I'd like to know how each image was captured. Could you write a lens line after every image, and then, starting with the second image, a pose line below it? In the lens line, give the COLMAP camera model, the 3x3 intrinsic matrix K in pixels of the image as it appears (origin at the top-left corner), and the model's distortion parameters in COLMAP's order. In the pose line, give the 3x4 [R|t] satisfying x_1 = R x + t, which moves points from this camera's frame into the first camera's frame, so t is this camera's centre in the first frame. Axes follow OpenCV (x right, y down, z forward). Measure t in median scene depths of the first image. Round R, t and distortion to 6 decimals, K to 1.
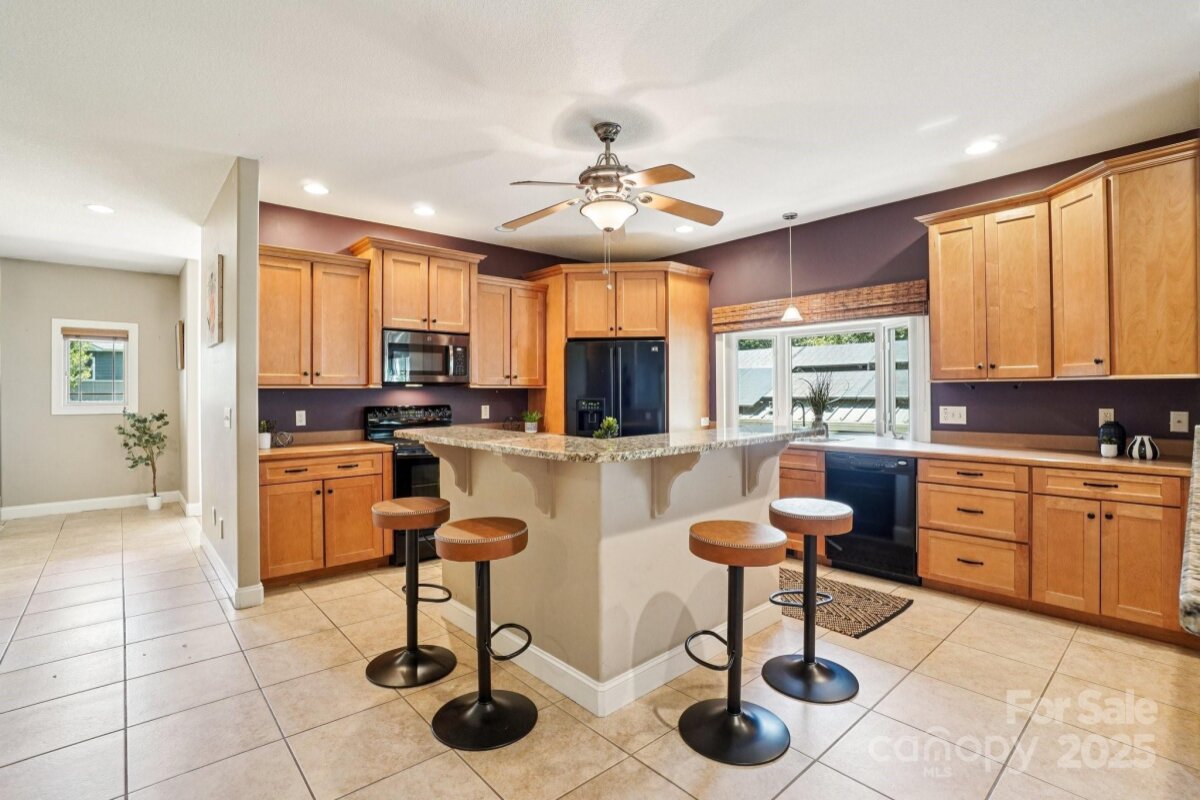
lens RADIAL K [[544.9, 0, 599.0], [0, 544.9, 392.2], [0, 0, 1]] dist [-0.032423, -0.000121]
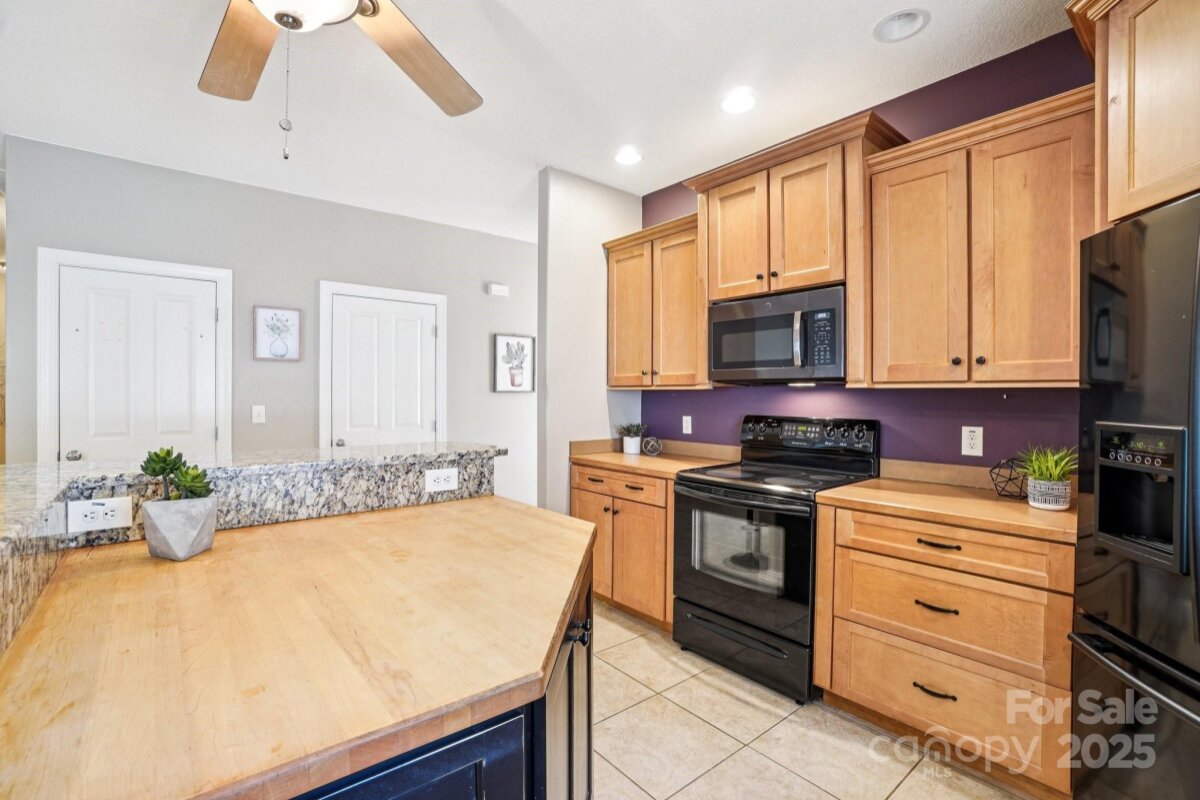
lens RADIAL K [[544.9, 0, 598.4], [0, 544.9, 400.2], [0, 0, 1]] dist [-0.032423, -0.000121]
pose [[-0.025173, 0.018054, -0.999520, 0.317740], [-0.003056, 0.999831, 0.018137, -0.005902], [0.999678, 0.003511, -0.025113, 0.907308]]
